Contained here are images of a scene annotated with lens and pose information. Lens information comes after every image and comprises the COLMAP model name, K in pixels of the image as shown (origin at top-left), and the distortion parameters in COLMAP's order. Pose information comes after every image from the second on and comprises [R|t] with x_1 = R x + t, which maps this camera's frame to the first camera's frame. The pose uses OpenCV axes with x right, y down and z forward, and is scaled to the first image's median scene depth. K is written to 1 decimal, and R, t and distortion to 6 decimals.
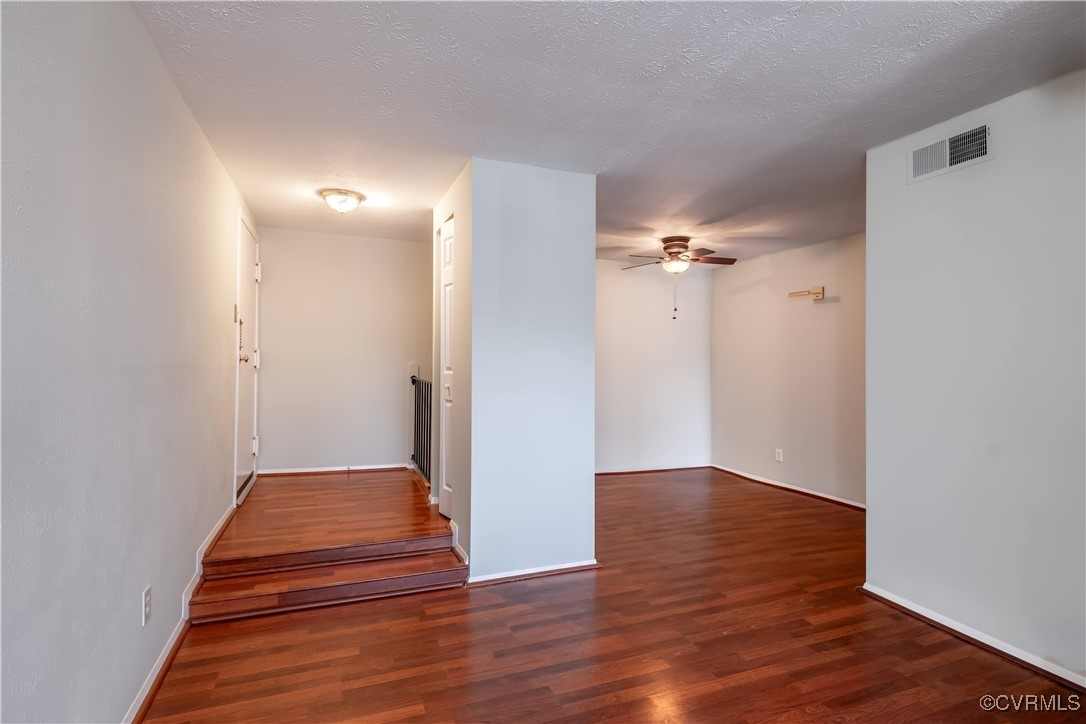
lens RADIAL K [[556.2, 0, 547.9], [0, 556.2, 358.4], [0, 0, 1]] dist [0.004493, 0.000255]
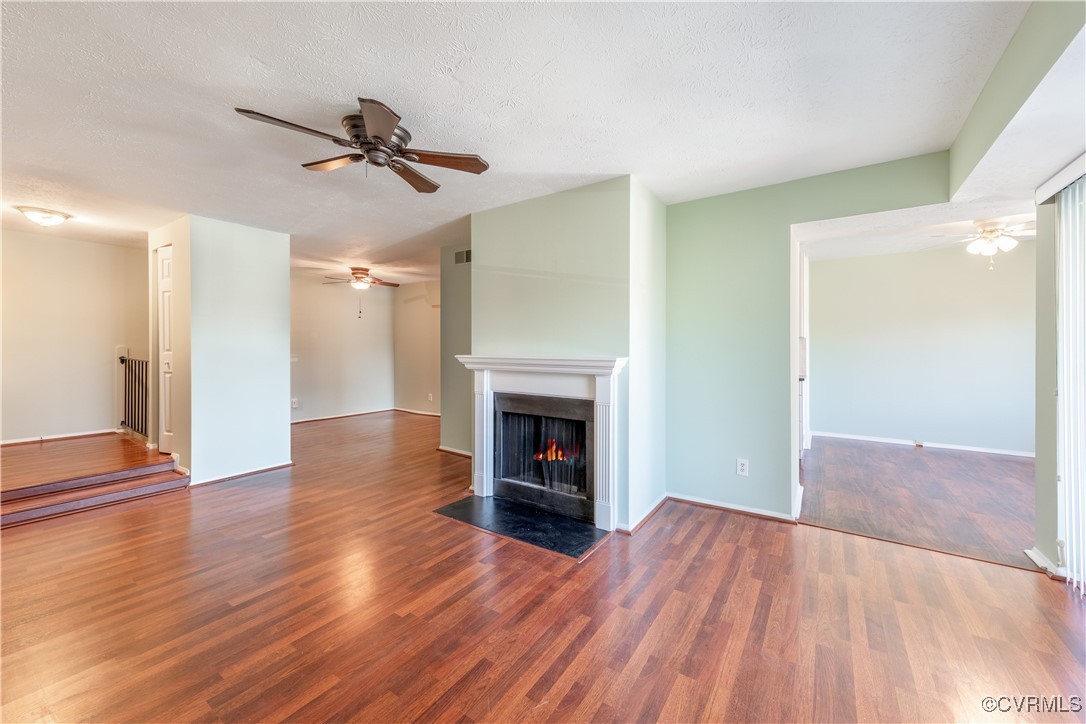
lens RADIAL K [[398.1, 0, 572.3], [0, 398.1, 347.0], [0, 0, 1]] dist [0.000255, -0.000101]
pose [[0.802513, -0.007655, 0.596586, 0.040377], [-0.001593, 0.999887, 0.014972, -0.006006], [-0.596633, -0.012965, 0.802410, -0.388720]]
